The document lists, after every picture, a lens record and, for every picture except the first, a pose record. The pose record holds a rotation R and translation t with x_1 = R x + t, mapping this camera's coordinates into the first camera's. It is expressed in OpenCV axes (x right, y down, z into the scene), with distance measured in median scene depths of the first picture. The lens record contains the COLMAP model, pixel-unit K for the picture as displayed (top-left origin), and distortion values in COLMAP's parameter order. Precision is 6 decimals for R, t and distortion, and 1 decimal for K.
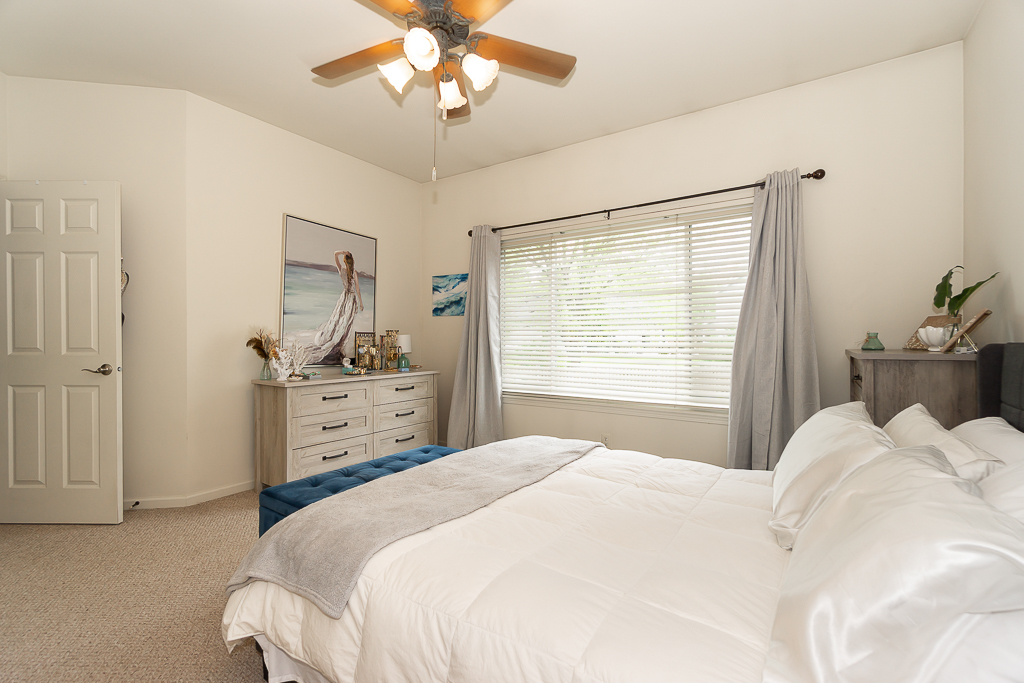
lens RADIAL K [[450.5, 0, 508.4], [0, 450.5, 343.3], [0, 0, 1]] dist [-0.000579, -0.001088]
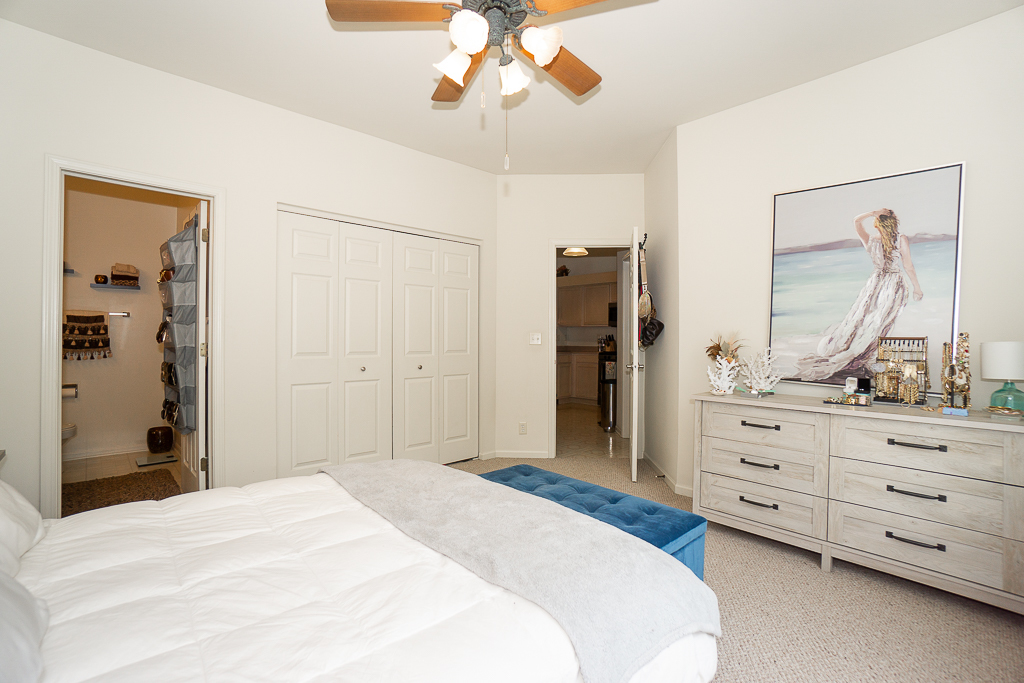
lens RADIAL K [[450.5, 0, 506.8], [0, 450.5, 339.5], [0, 0, 1]] dist [-0.000579, -0.001088]
pose [[-0.204149, 0.001914, -0.978938, 0.382210], [-0.012371, 0.999913, 0.004535, -0.018791], [0.978862, 0.013037, -0.204108, 0.645257]]
